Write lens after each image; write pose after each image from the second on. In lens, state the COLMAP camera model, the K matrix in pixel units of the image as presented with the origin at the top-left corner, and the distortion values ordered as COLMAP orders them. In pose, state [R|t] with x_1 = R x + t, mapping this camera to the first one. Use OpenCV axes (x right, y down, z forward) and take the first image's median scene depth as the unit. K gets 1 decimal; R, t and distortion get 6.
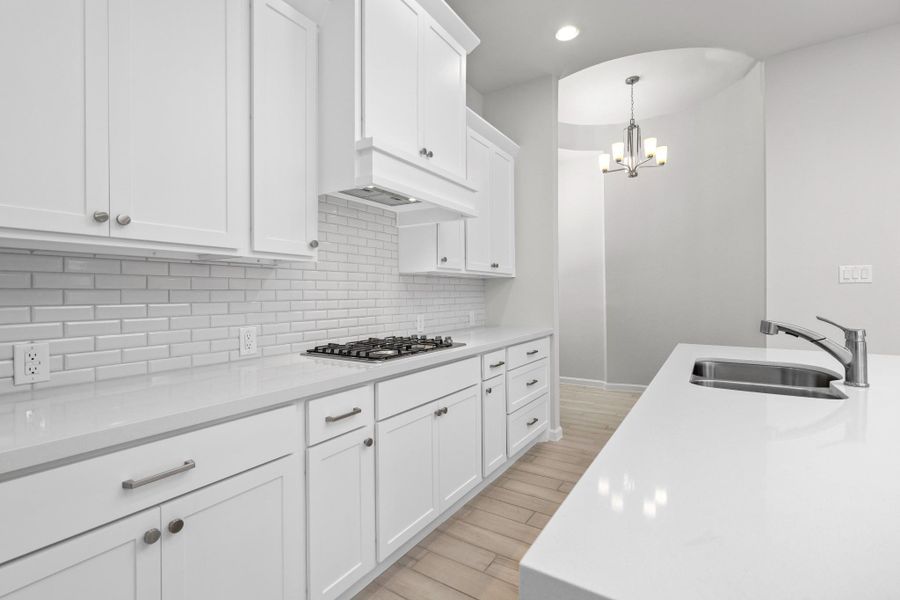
lens RADIAL K [[411.9, 0, 450.0], [0, 411.9, 300.0], [0, 0, 1]] dist [0.000465, -0.000406]
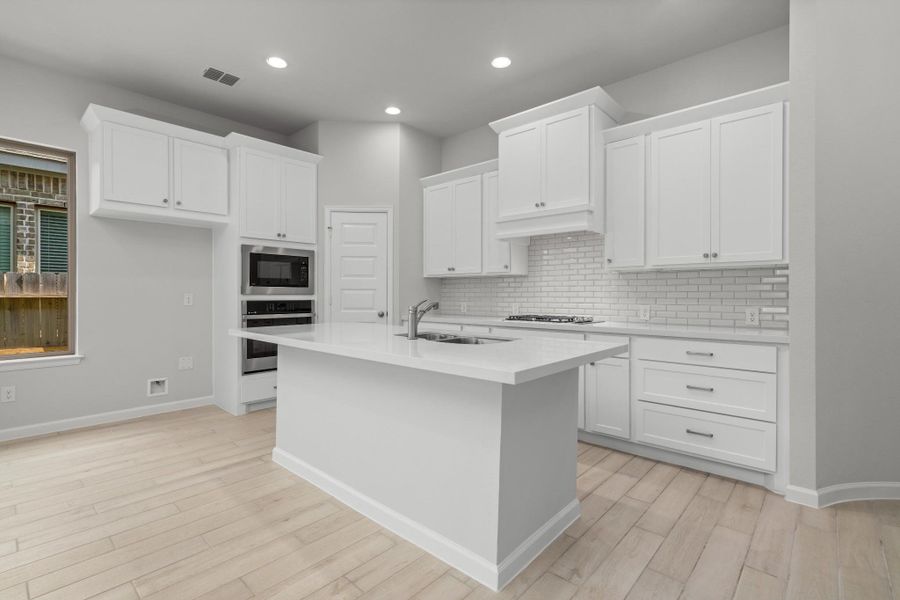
lens RADIAL K [[416.3, 0, 450.0], [0, 416.3, 300.0], [0, 0, 1]] dist [-0.018970, -0.000579]
pose [[-0.158735, 0.026211, -0.986973, 1.374322], [-0.007321, 0.999589, 0.027723, -0.010380], [0.987294, 0.011626, -0.158477, 0.738934]]
